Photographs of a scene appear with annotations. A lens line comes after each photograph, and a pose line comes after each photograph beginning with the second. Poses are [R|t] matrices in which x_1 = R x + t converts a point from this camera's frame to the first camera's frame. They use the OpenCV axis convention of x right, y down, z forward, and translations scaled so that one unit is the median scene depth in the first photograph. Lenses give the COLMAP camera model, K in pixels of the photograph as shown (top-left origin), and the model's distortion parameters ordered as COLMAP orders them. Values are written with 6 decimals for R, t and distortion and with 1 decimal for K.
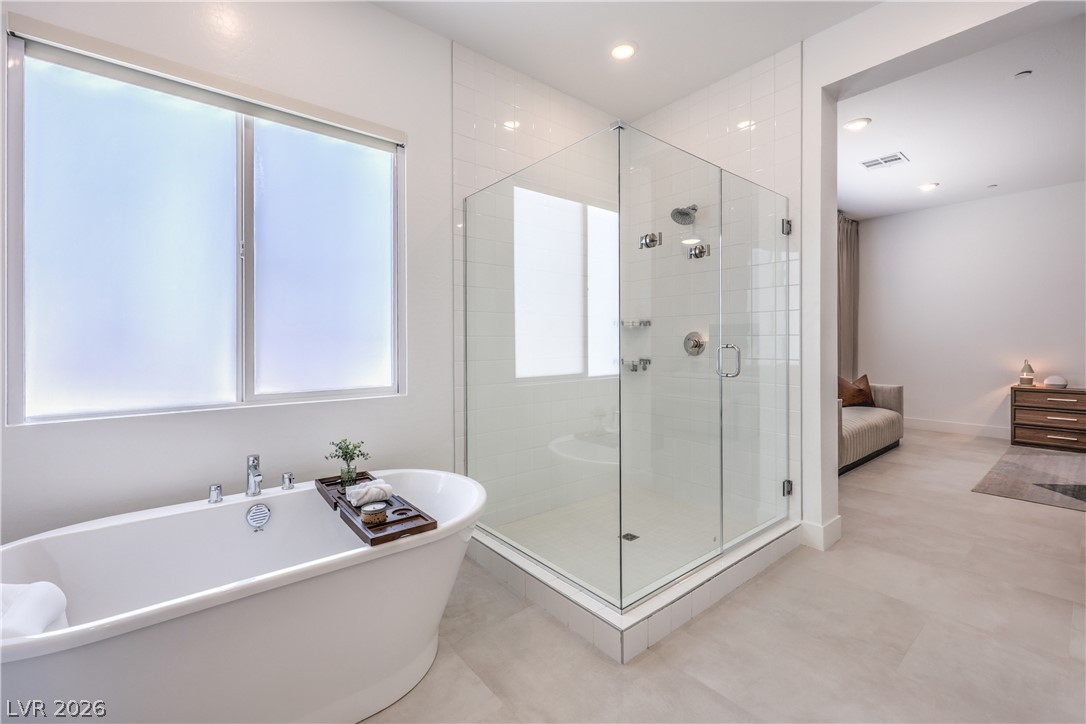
lens RADIAL K [[460.2, 0, 537.9], [0, 460.2, 345.7], [0, 0, 1]] dist [0.000526, 0.000055]
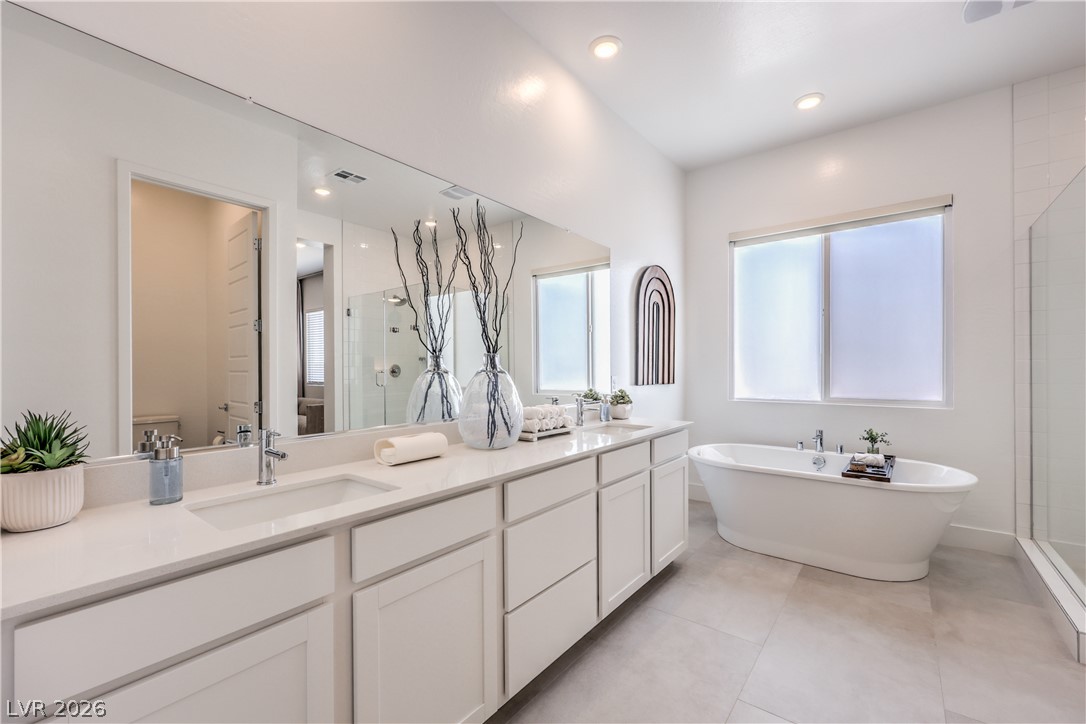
lens RADIAL K [[458.3, 0, 541.8], [0, 458.3, 366.5], [0, 0, 1]] dist [0.000529, -0.000073]
pose [[0.209057, -0.000432, -0.977903, 0.849349], [0.000216, 1.000000, -0.000396, -0.006458], [0.977903, -0.000128, 0.209058, -0.403519]]
